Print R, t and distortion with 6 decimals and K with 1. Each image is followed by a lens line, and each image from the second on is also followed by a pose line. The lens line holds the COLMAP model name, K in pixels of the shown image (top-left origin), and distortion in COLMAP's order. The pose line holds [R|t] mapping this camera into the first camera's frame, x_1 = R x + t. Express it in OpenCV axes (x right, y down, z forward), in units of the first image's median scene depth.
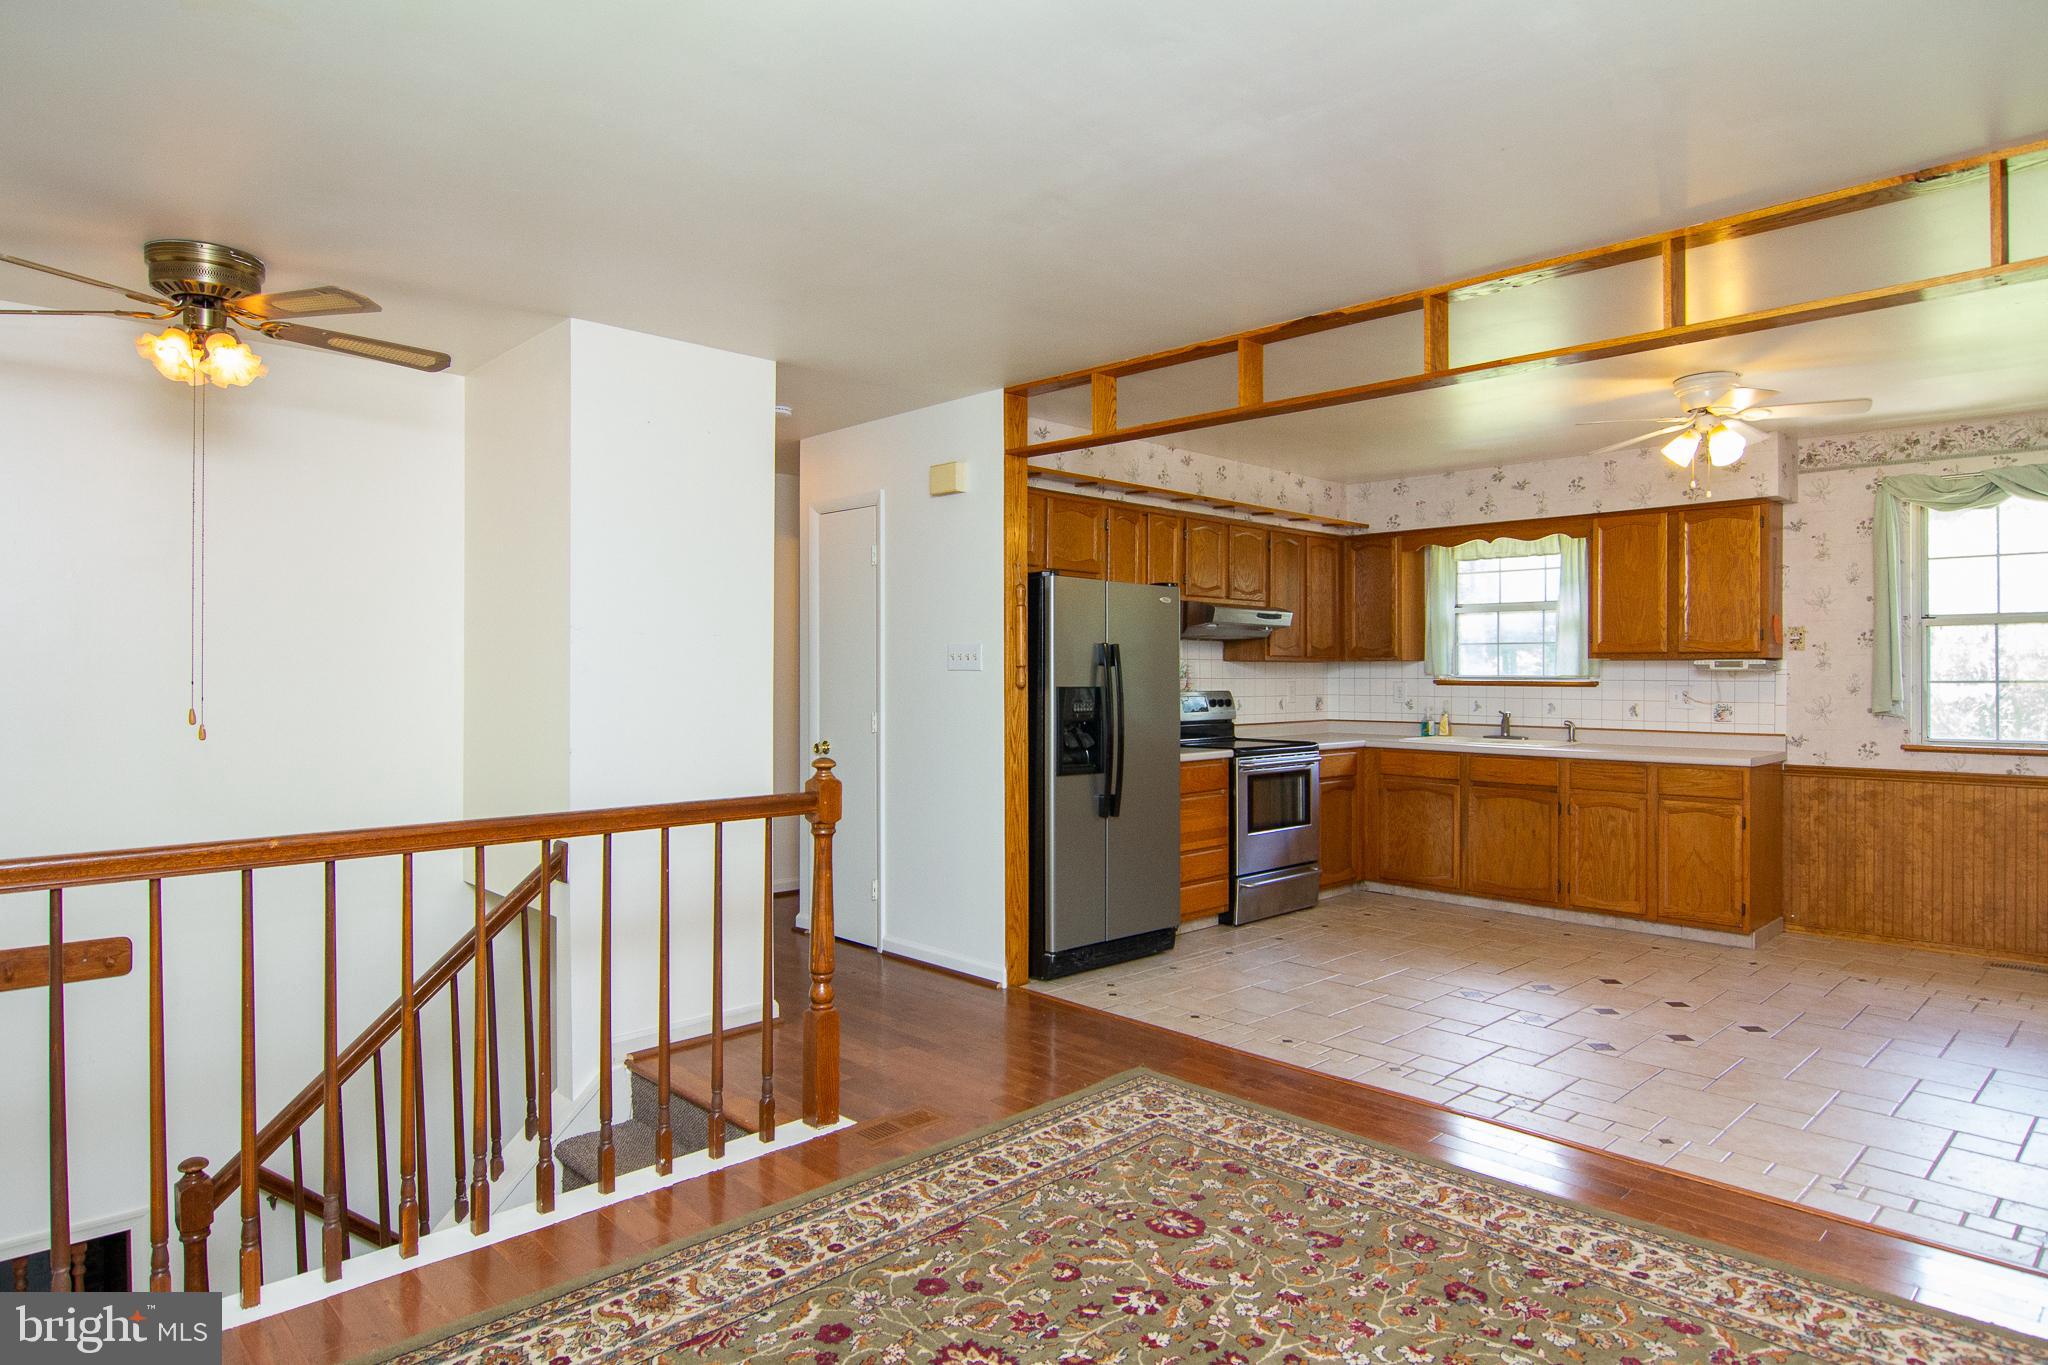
lens RADIAL K [[1209.0, 0, 1030.0], [0, 1209.0, 676.3], [0, 0, 1]] dist [-0.008967, -0.006179]
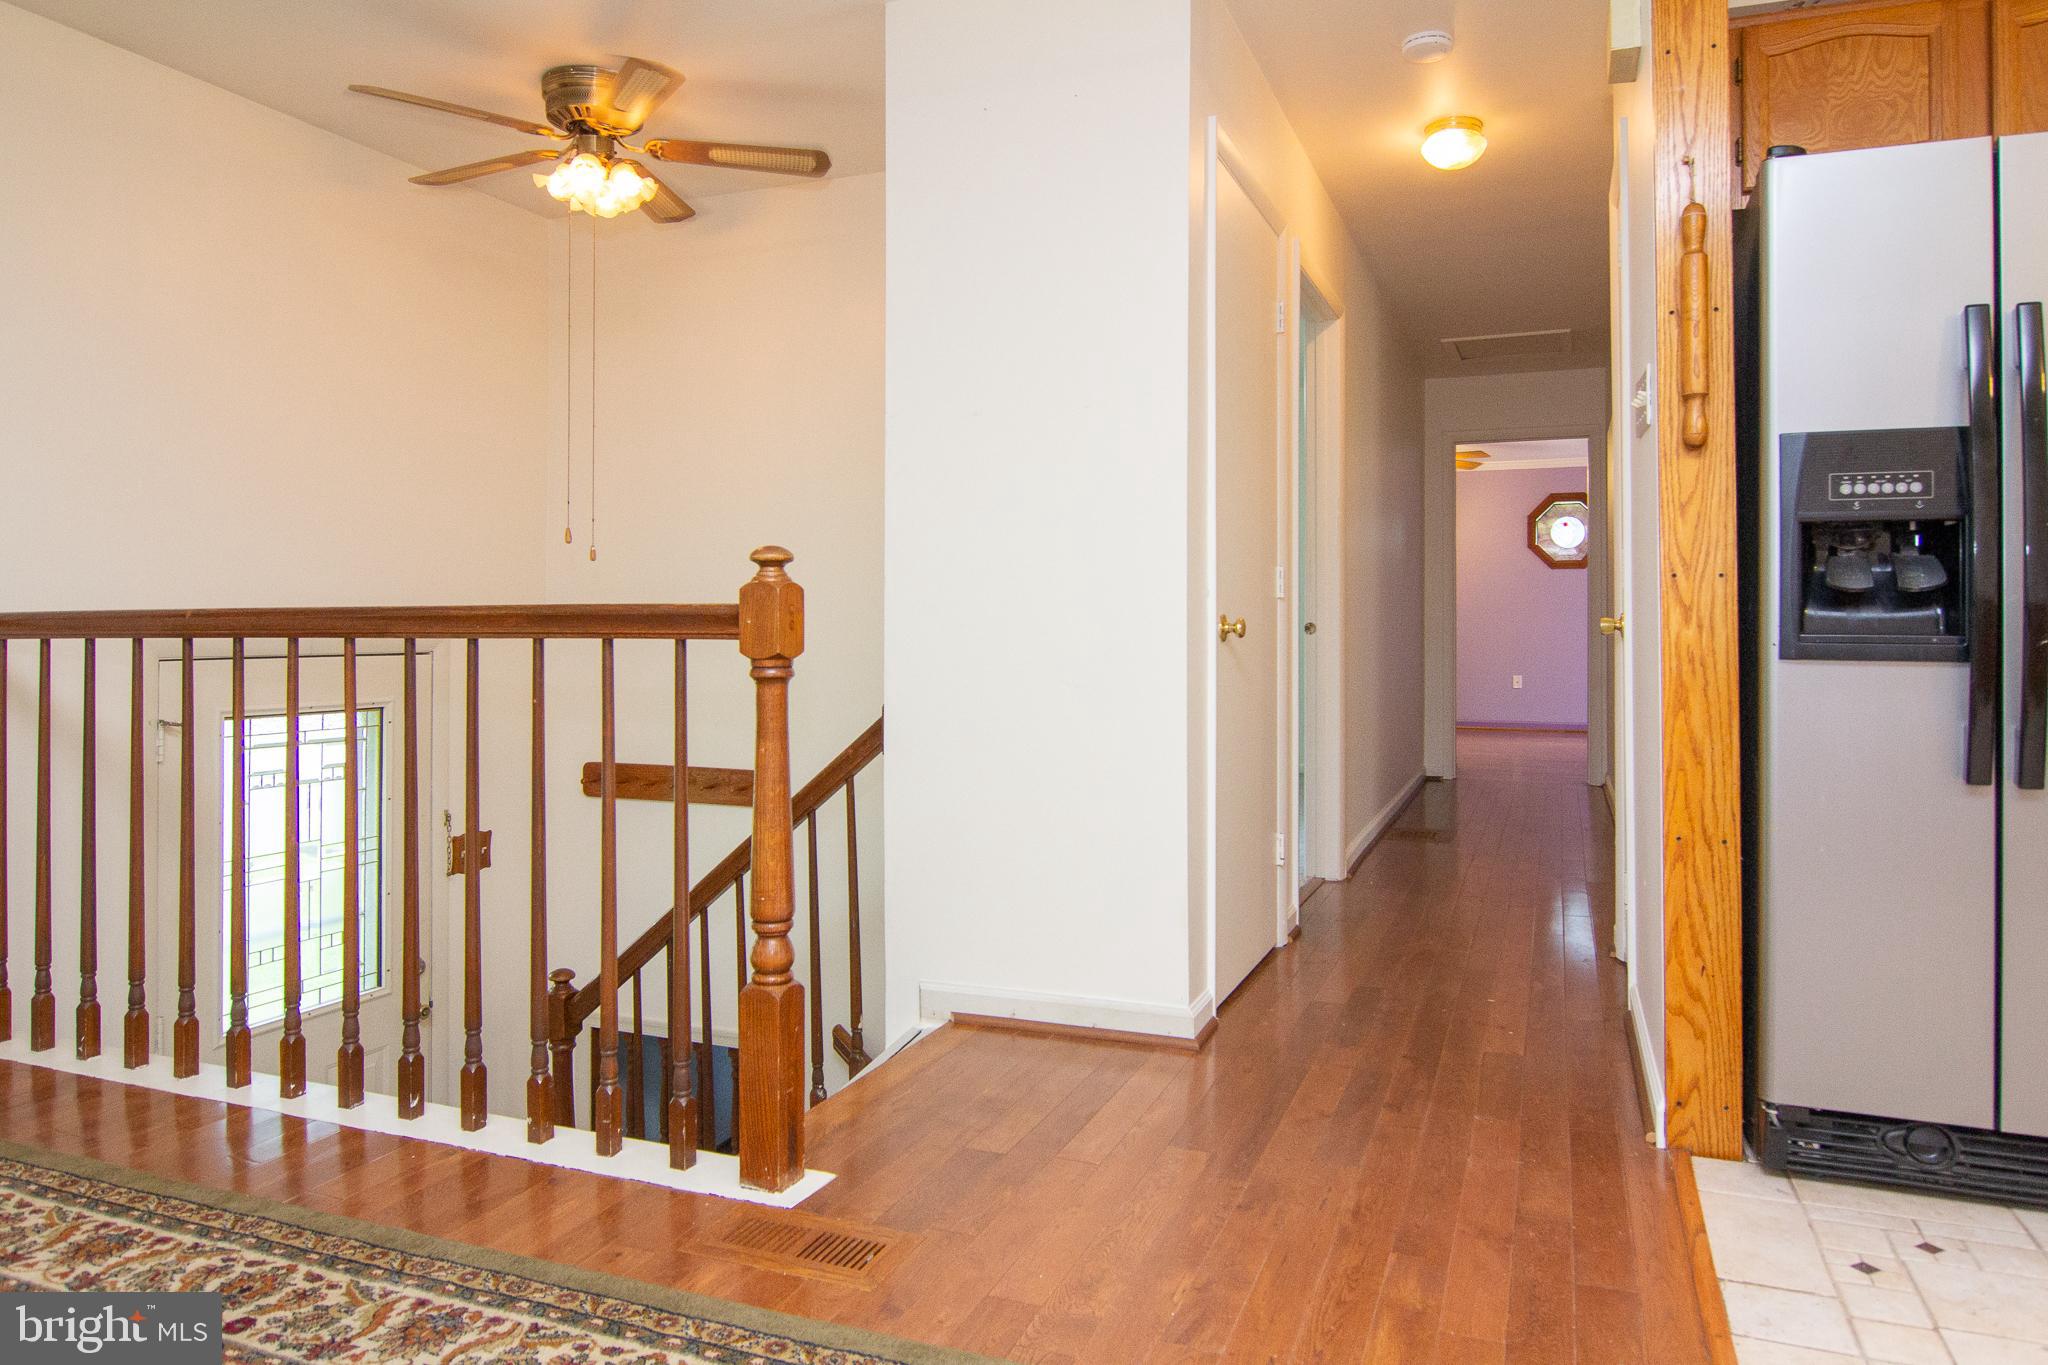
lens RADIAL K [[1273.1, 0, 1026.5], [0, 1273.1, 642.5], [0, 0, 1]] dist [-0.004808, -0.007610]
pose [[0.407173, 0.006545, -0.913327, 0.267152], [-0.008980, 0.999955, 0.003163, 0.068236], [0.913307, 0.006914, 0.407214, 0.535706]]
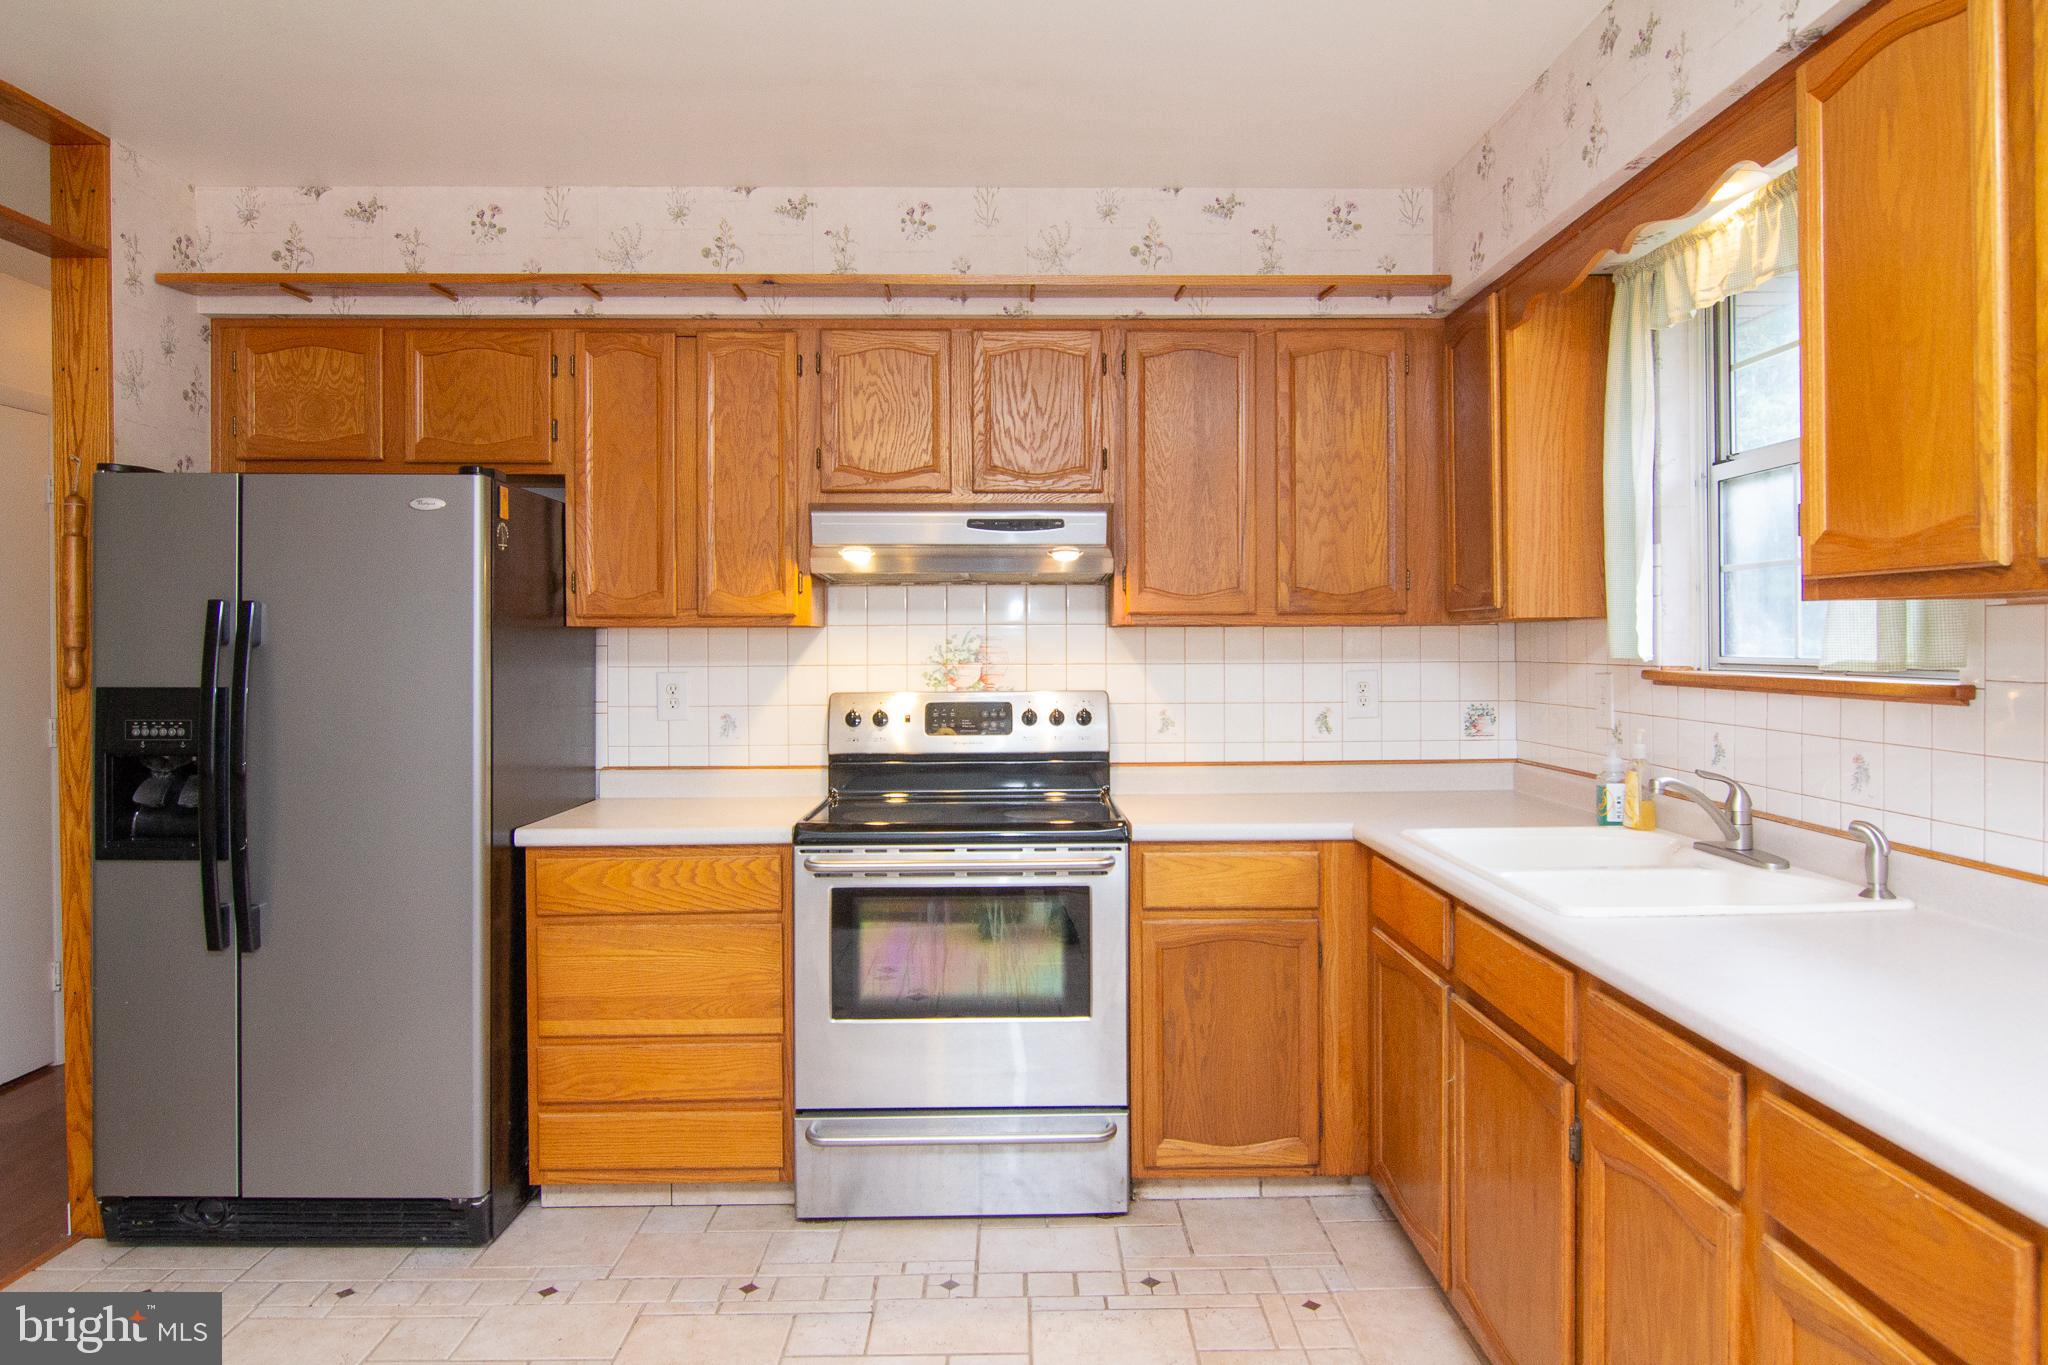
lens RADIAL K [[1273.1, 0, 1021.2], [0, 1273.1, 659.6], [0, 0, 1]] dist [-0.004808, -0.007610]
pose [[0.724605, 0.006627, -0.689132, 0.597122], [0.001603, 0.999935, 0.011301, -0.006807], [0.689162, -0.009294, 0.724547, 0.773469]]
